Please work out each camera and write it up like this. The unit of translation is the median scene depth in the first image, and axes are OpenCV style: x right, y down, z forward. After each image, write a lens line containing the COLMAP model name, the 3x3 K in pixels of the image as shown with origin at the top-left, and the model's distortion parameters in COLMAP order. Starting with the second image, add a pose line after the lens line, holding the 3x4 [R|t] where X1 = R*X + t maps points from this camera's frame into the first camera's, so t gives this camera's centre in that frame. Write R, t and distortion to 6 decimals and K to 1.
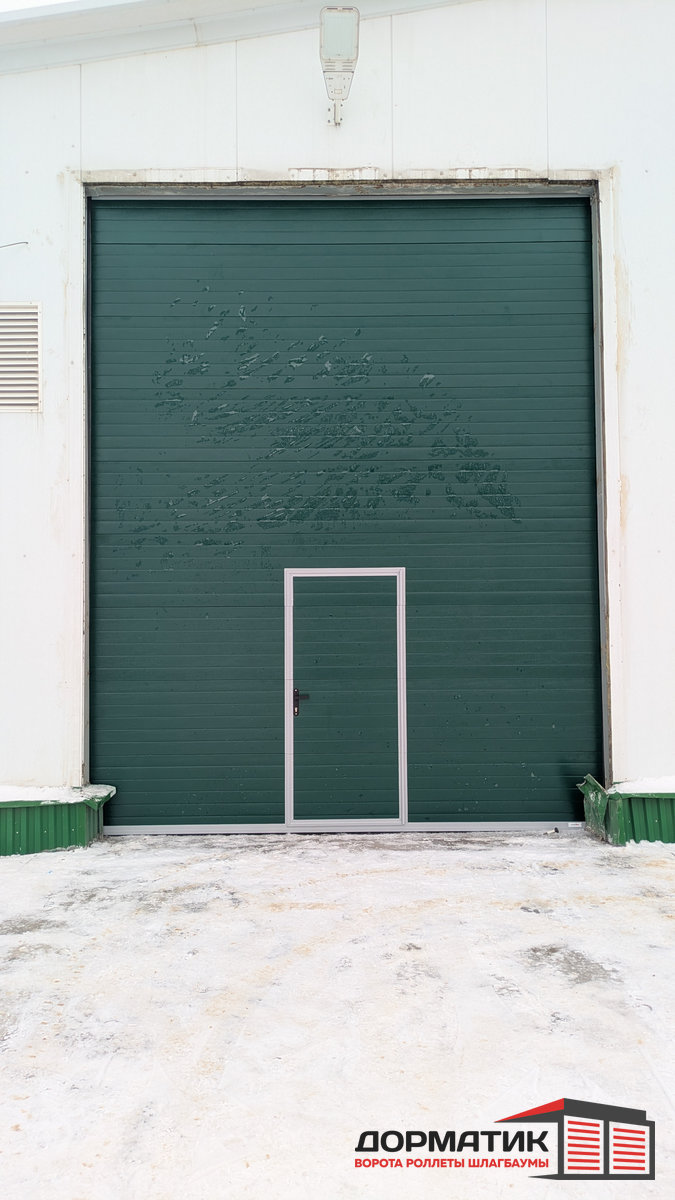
lens RADIAL K [[896.6, 0, 332.7], [0, 896.6, 602.6], [0, 0, 1]] dist [0.037977, -0.024543]
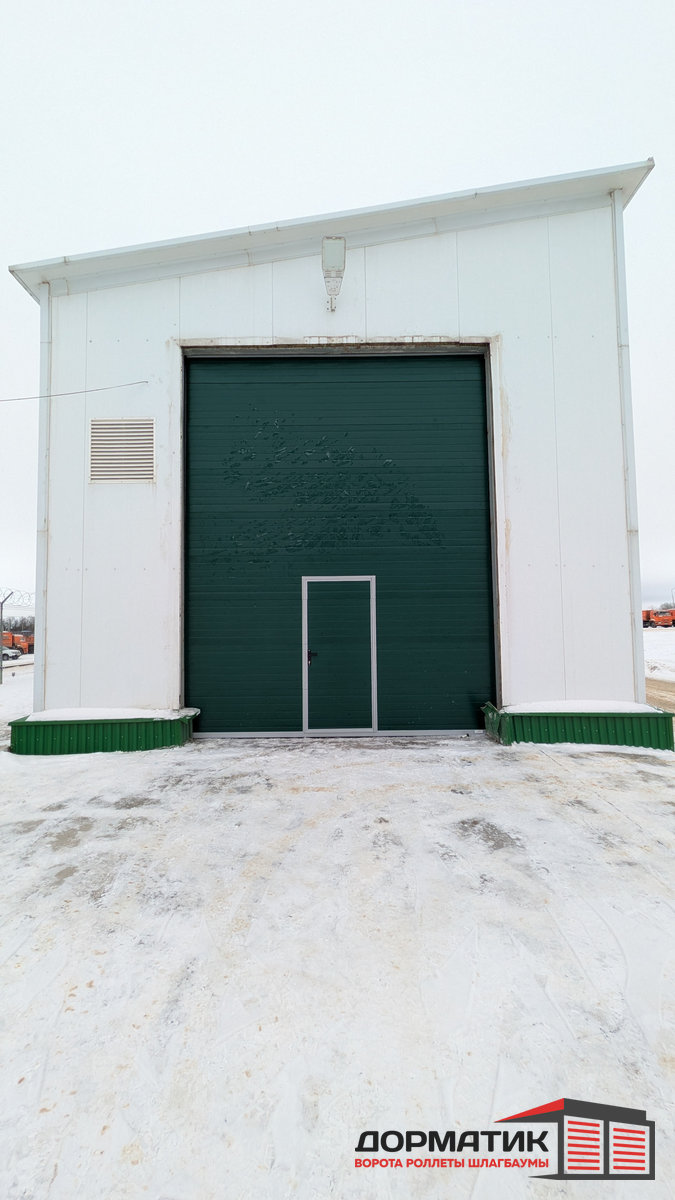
lens RADIAL K [[474.8, 0, 327.2], [0, 474.8, 589.3], [0, 0, 1]] dist [0.005080, -0.000931]
pose [[0.999895, -0.003479, -0.014032, 0.005193], [0.003128, 0.999683, -0.024966, 0.007822], [0.014115, 0.024920, 0.999590, 0.131947]]
